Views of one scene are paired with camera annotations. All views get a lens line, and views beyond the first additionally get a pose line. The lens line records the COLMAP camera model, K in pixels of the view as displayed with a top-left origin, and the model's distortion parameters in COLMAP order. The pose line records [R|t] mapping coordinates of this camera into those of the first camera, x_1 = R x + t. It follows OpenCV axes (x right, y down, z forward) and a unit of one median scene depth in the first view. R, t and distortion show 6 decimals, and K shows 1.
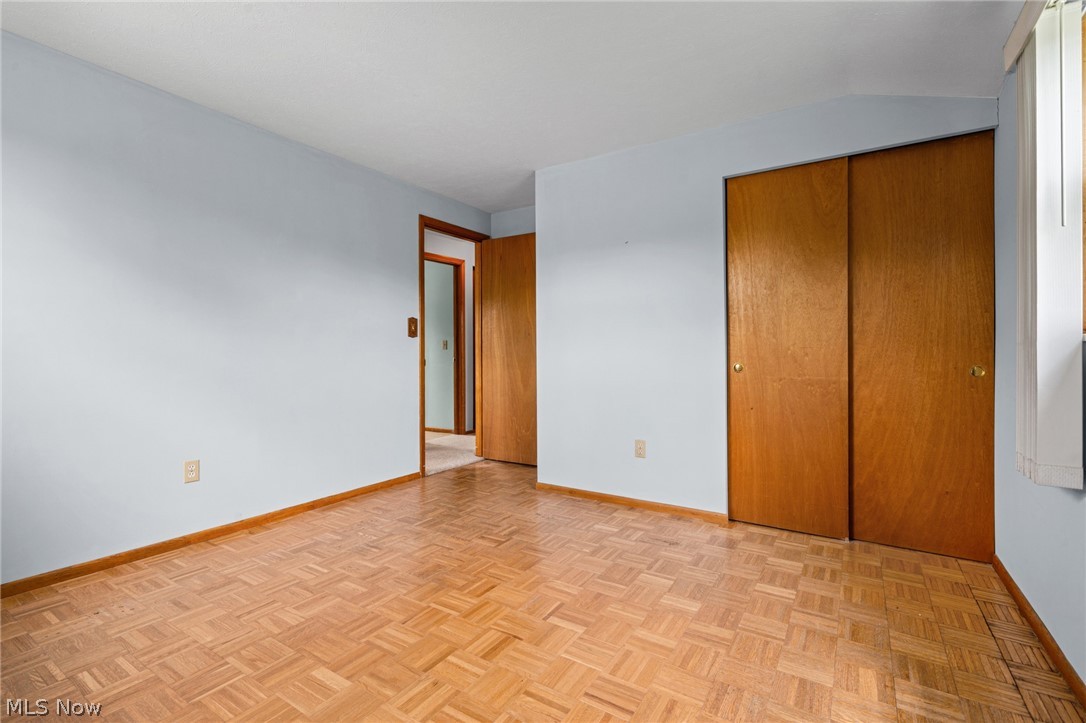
lens RADIAL K [[483.4, 0, 543.5], [0, 483.4, 357.4], [0, 0, 1]] dist [0.001474, -0.000340]
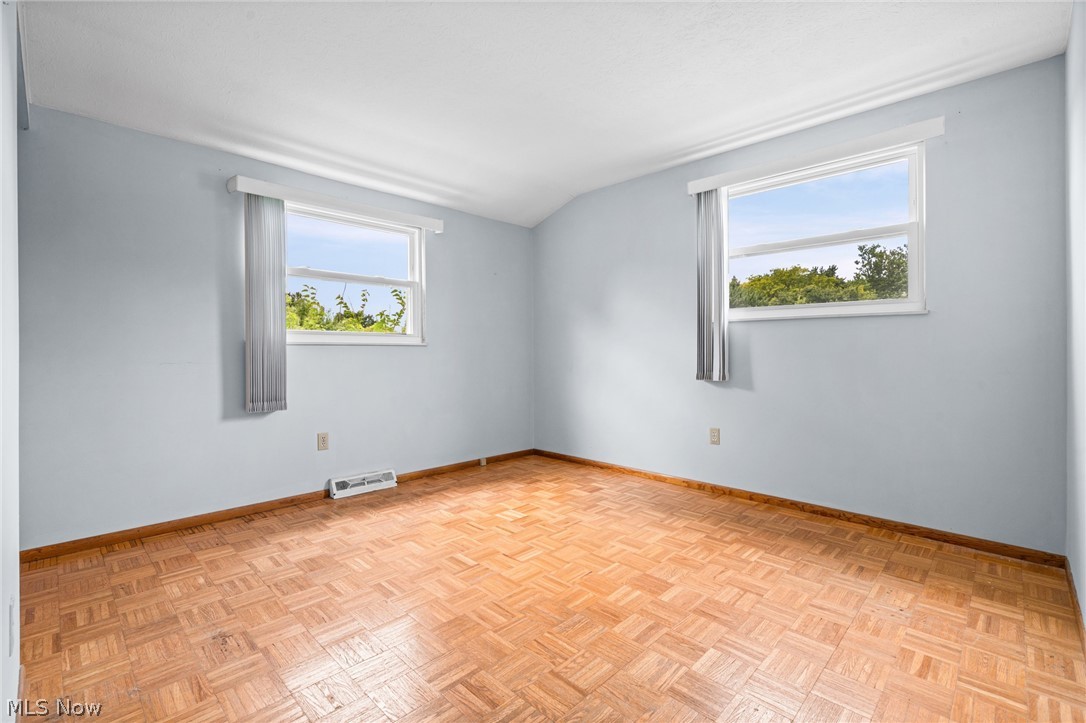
lens RADIAL K [[483.4, 0, 541.3], [0, 483.4, 354.0], [0, 0, 1]] dist [0.001474, -0.000340]
pose [[-0.977923, -0.000944, 0.208962, -0.291661], [0.002613, 0.999856, 0.016745, -0.012702], [-0.208948, 0.016922, -0.977780, 1.533034]]
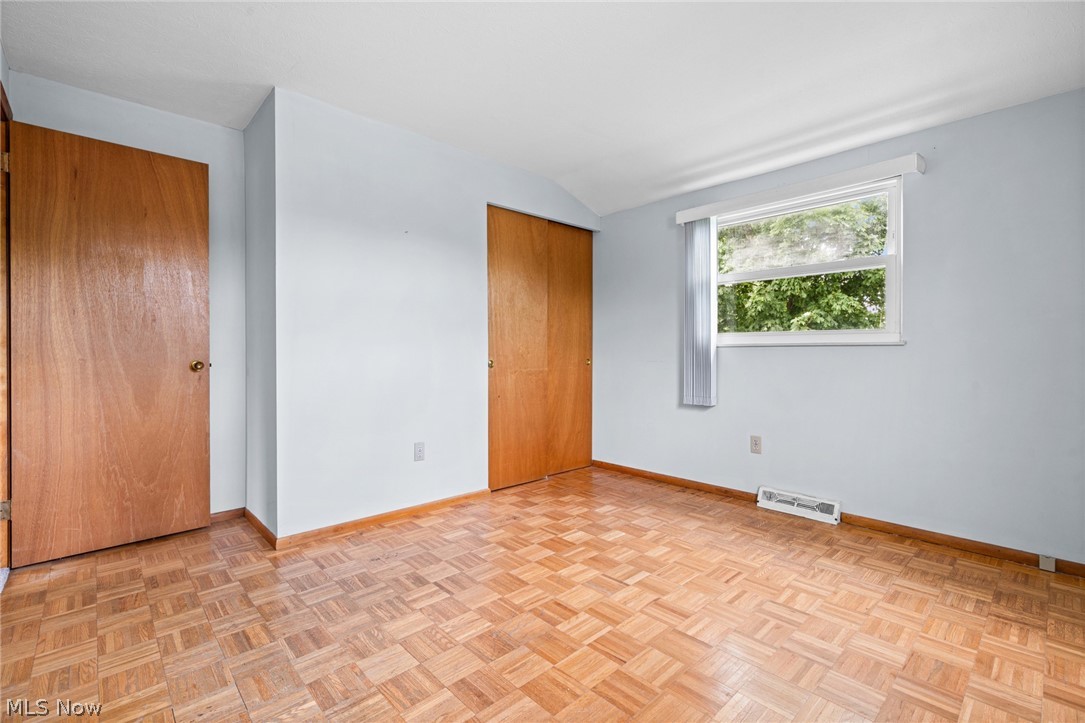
lens RADIAL K [[483.0, 0, 535.9], [0, 483.0, 355.2], [0, 0, 1]] dist [0.001474, -0.000340]
pose [[0.259650, -0.005411, 0.965688, -0.810292], [0.010941, 0.999937, 0.002661, -0.002476], [-0.965641, 0.009875, 0.259693, 0.642940]]
